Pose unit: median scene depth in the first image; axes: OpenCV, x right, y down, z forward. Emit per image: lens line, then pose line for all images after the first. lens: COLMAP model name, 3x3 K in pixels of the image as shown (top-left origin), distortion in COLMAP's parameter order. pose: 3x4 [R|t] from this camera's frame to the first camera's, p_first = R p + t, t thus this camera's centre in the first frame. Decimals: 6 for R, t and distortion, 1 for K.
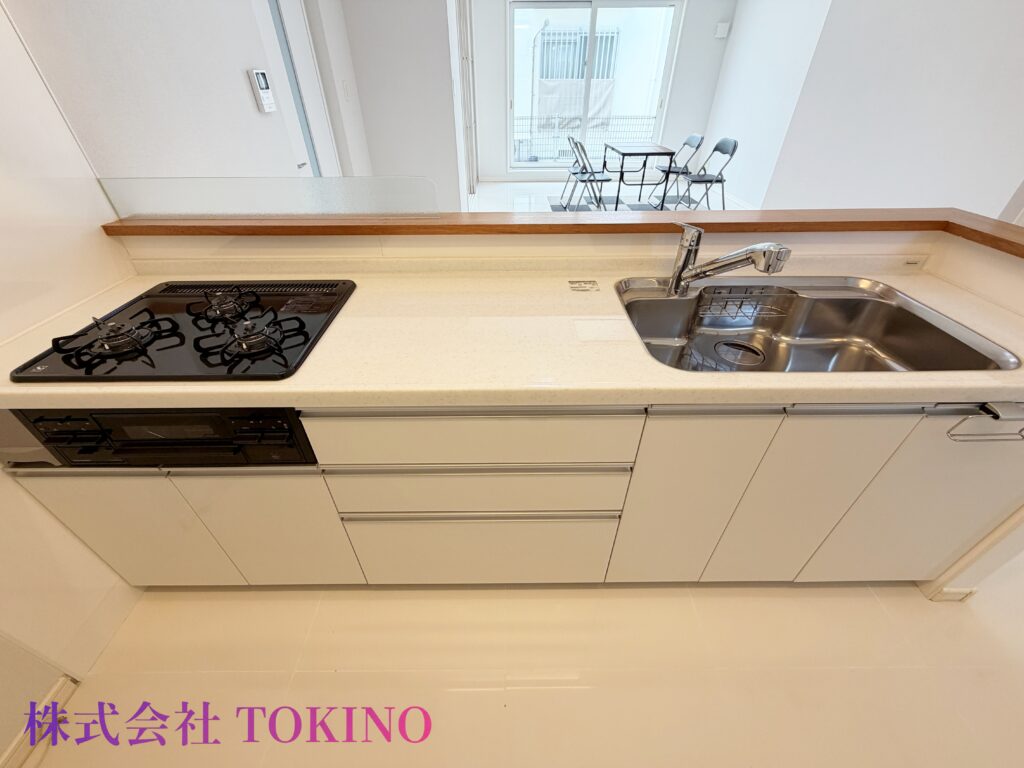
lens RADIAL K [[408.0, 0, 513.6], [0, 408.0, 389.0], [0, 0, 1]] dist [0.001183, -0.000301]
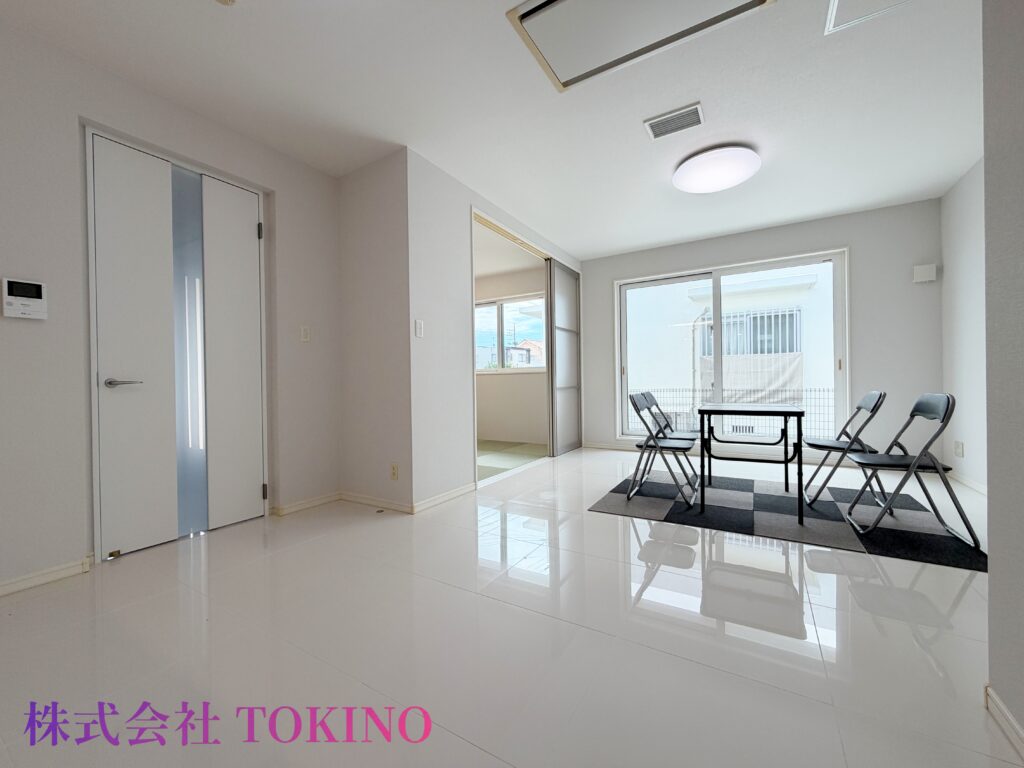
lens RADIAL K [[408.0, 0, 507.7], [0, 408.0, 385.4], [0, 0, 1]] dist [0.001183, -0.000301]
pose [[0.842986, 0.001798, -0.537933, 0.293979], [-0.321067, 0.804030, -0.500452, -0.163909], [0.431614, 0.594586, 0.678363, 0.350270]]
